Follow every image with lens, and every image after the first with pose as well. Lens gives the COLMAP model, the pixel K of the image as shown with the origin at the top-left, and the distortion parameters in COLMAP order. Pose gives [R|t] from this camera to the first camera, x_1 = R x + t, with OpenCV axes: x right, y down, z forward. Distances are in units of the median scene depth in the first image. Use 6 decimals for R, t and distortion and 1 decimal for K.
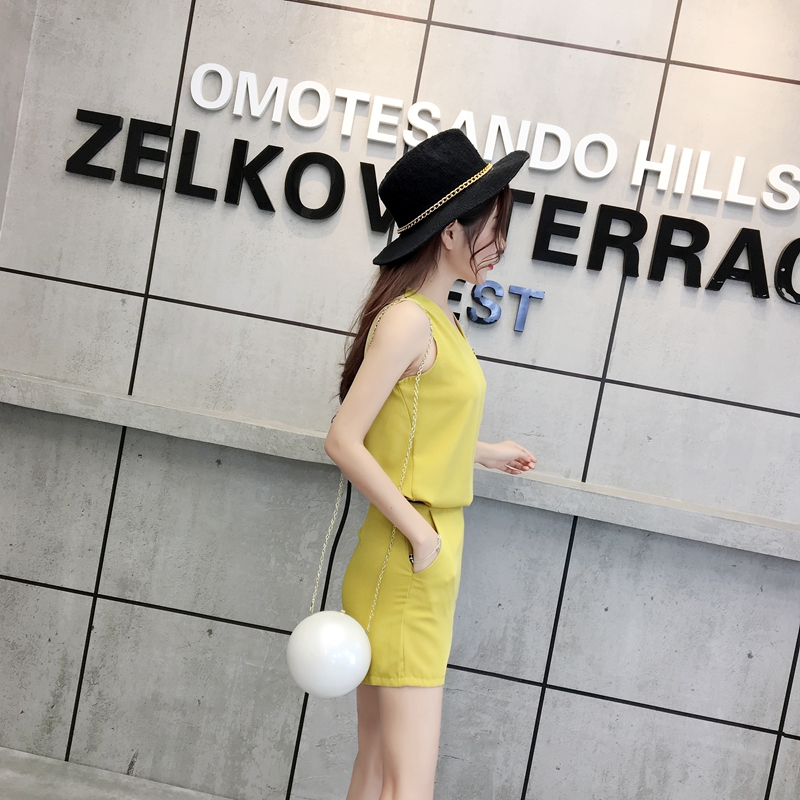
lens RADIAL K [[898.5, 0, 395.7], [0, 898.5, 405.3], [0, 0, 1]] dist [0.020621, 0.000000]
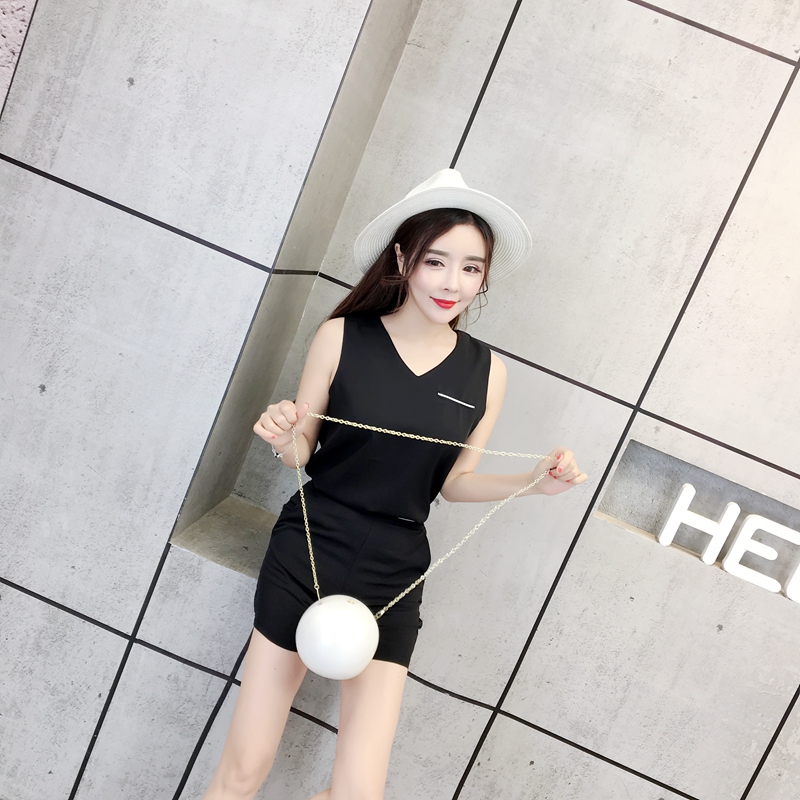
lens RADIAL K [[898.5, 0, 405.3], [0, 898.5, 400.1], [0, 0, 1]] dist [0.020621, 0.000000]
pose [[0.975848, 0.214907, -0.039190, -0.509656], [-0.210029, 0.972338, 0.102211, -0.179076], [0.060071, -0.091511, 0.993990, 0.119568]]
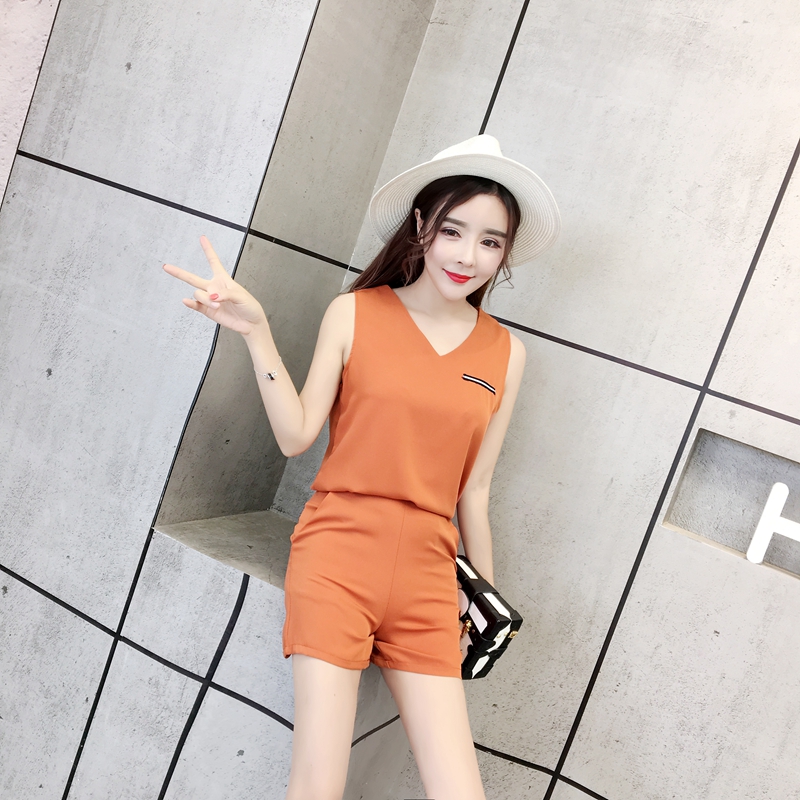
lens RADIAL K [[898.5, 0, 400.9], [0, 898.5, 397.3], [0, 0, 1]] dist [0.020621, 0.000000]
pose [[0.922861, 0.167273, -0.346912, -0.297564], [-0.182002, 0.983247, -0.010066, -0.072768], [0.339416, 0.072428, 0.937844, 0.243877]]
